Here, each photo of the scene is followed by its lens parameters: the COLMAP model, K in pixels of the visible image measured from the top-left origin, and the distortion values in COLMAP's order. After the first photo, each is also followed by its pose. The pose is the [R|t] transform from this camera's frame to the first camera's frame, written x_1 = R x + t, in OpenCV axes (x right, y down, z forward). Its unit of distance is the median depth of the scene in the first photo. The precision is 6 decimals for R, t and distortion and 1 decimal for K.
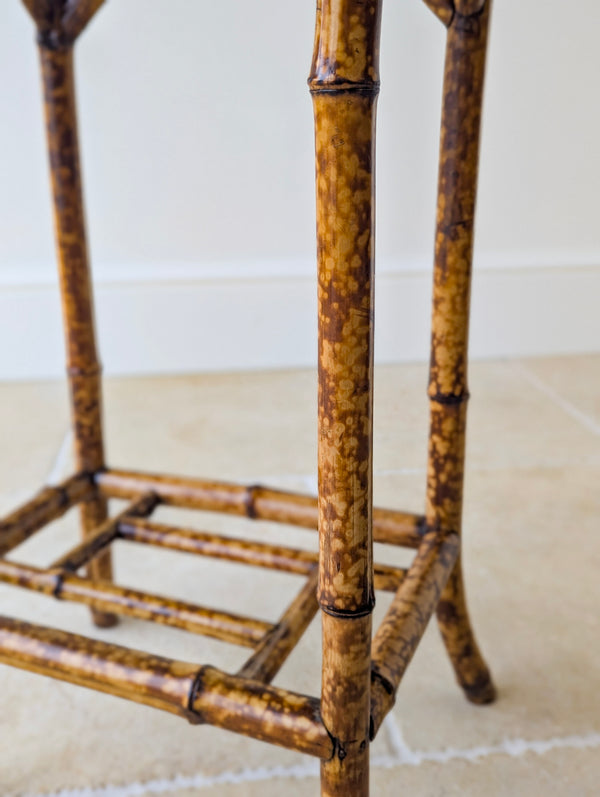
lens RADIAL K [[864.9, 0, 311.1], [0, 864.9, 395.2], [0, 0, 1]] dist [0.019889, 0.010443]
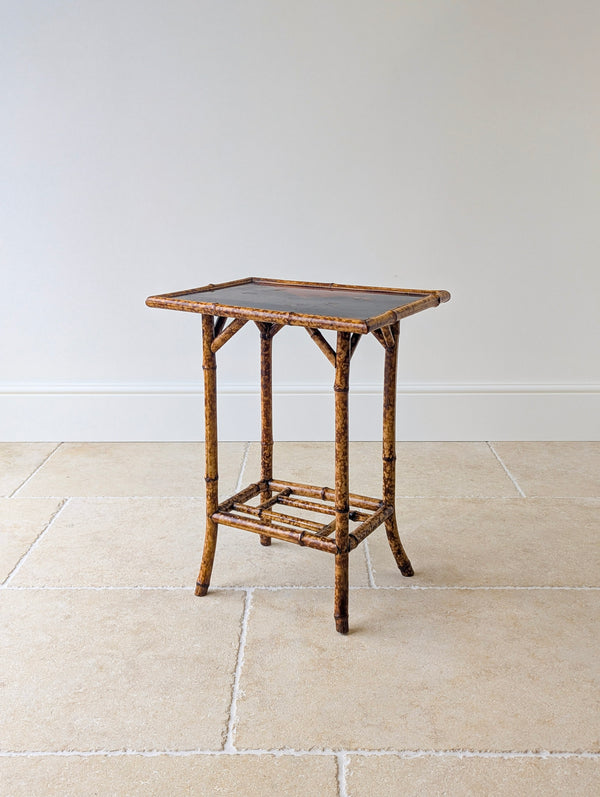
lens RADIAL K [[858.5, 0, 296.6], [0, 858.5, 381.9], [0, 0, 1]] dist [0.016612, 0.013768]
pose [[0.988525, 0.037844, -0.146239, 0.268055], [-0.050377, 0.995278, -0.082972, -0.000455], [0.142408, 0.089387, 0.985764, -2.023910]]
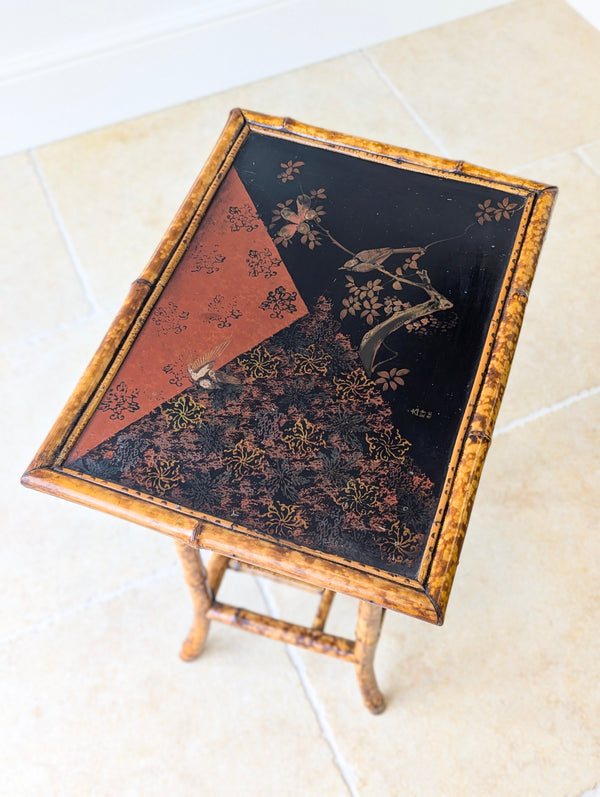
lens RADIAL K [[864.9, 0, 311.1], [0, 864.9, 395.2], [0, 0, 1]] dist [0.019889, 0.010443]
pose [[0.958026, -0.243593, 0.151156, -0.397973], [0.097801, 0.773339, 0.626404, -1.199550], [-0.269482, -0.585328, 0.764703, -0.508716]]
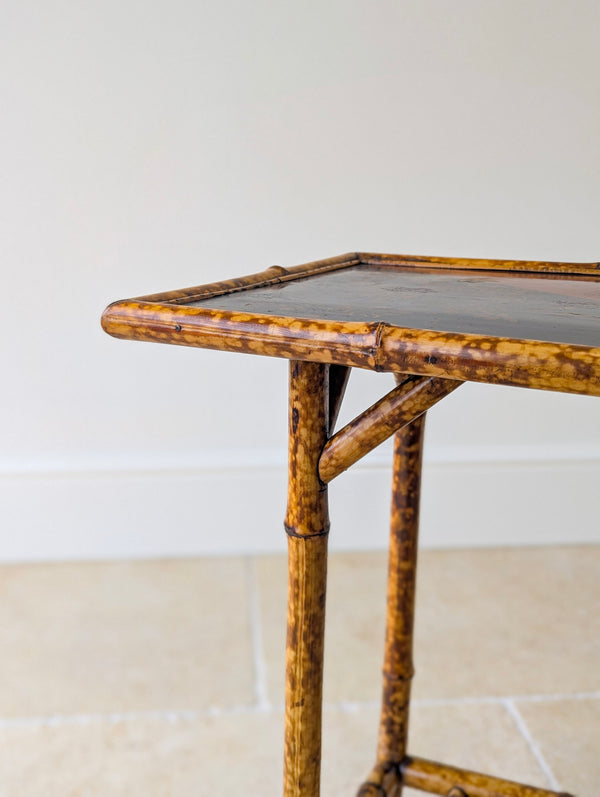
lens RADIAL K [[863.1, 0, 283.7], [0, 863.1, 371.4], [0, 0, 1]] dist [0.014959, 0.007433]
pose [[0.998014, 0.020604, -0.059523, -0.410428], [-0.027000, 0.993705, -0.108726, -0.333666], [0.056909, 0.110117, 0.992288, -0.161978]]
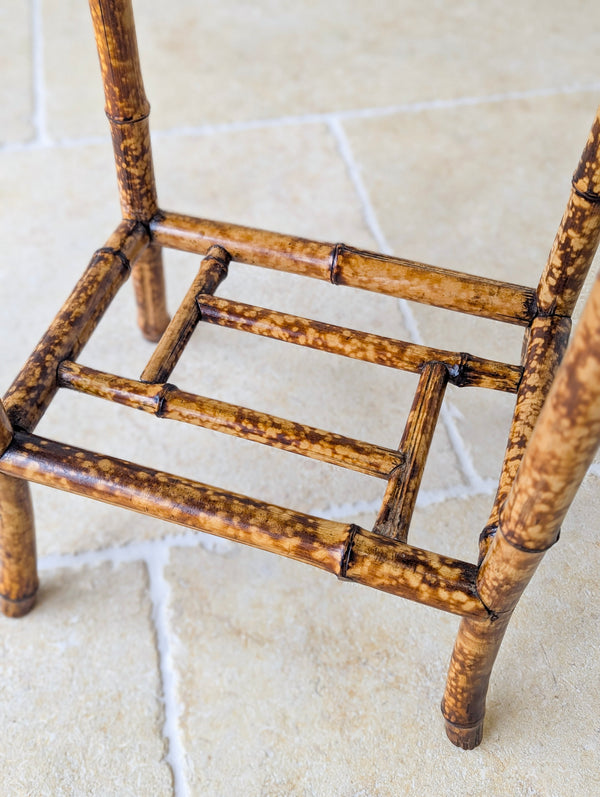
lens RADIAL K [[864.9, 0, 311.1], [0, 864.9, 395.2], [0, 0, 1]] dist [0.019889, 0.010443]
pose [[0.996841, -0.038013, 0.069738, -0.186577], [-0.006683, 0.834773, 0.550554, -0.295457], [-0.079144, -0.549281, 0.831882, 0.207216]]
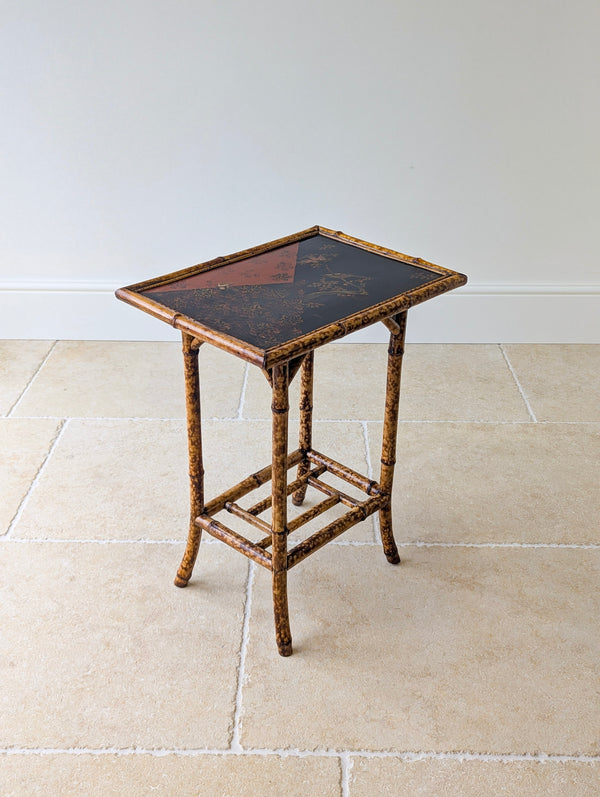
lens RADIAL K [[862.7, 0, 293.4], [0, 862.7, 397.1], [0, 0, 1]] dist [0.020259, 0.009884]
pose [[0.987407, 0.079759, -0.136622, 0.197279], [-0.056072, 0.983987, 0.169192, -0.549168], [0.147929, -0.159400, 0.976068, -1.843387]]
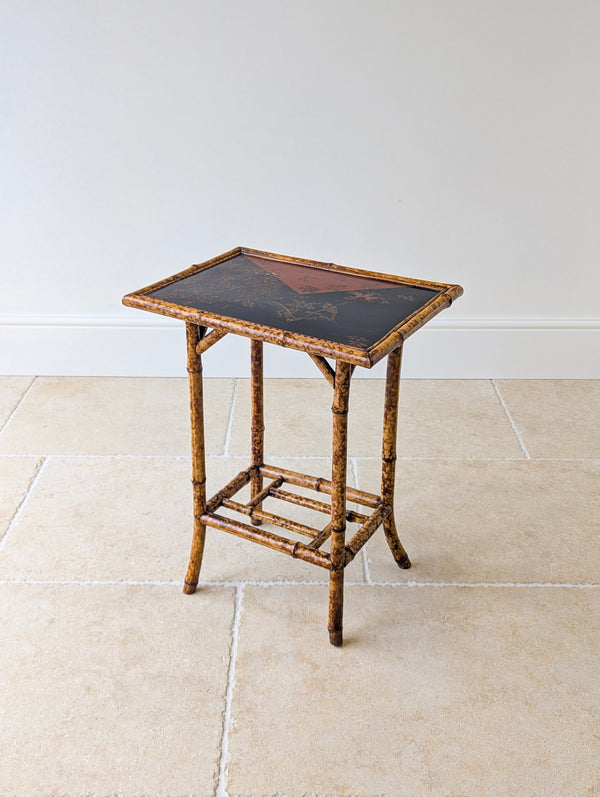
lens RADIAL K [[898.4, 0, 292.3], [0, 898.4, 399.4], [0, 0, 1]] dist [0.017434, 0.013735]
pose [[0.989282, 0.072893, -0.126521, 0.203661], [-0.056771, 0.990320, 0.126661, -0.541082], [0.134529, -0.118121, 0.983844, -1.896041]]
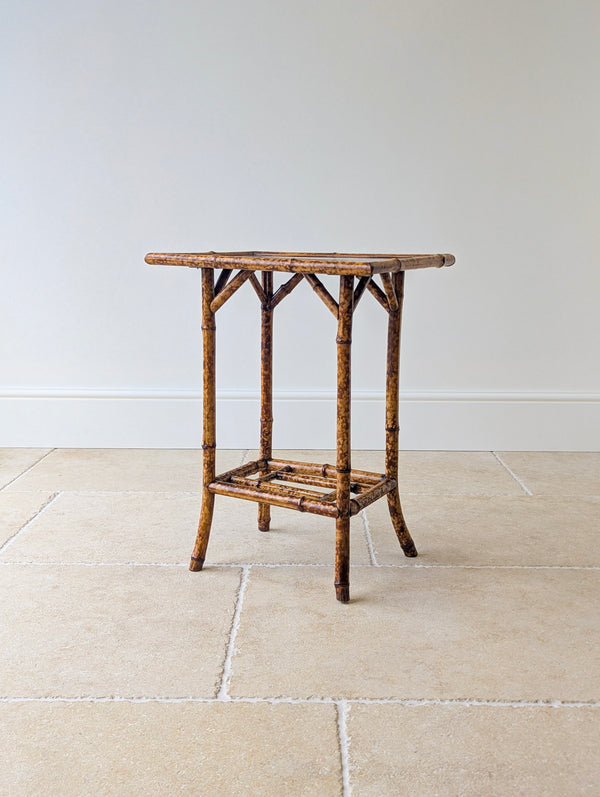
lens RADIAL K [[871.4, 0, 301.8], [0, 871.4, 397.4], [0, 0, 1]] dist [0.023837, -0.001556]
pose [[0.988979, 0.038646, -0.142920, 0.274061], [-0.060168, 0.986932, -0.149481, 0.353721], [0.135276, 0.156432, 0.978381, -1.946047]]
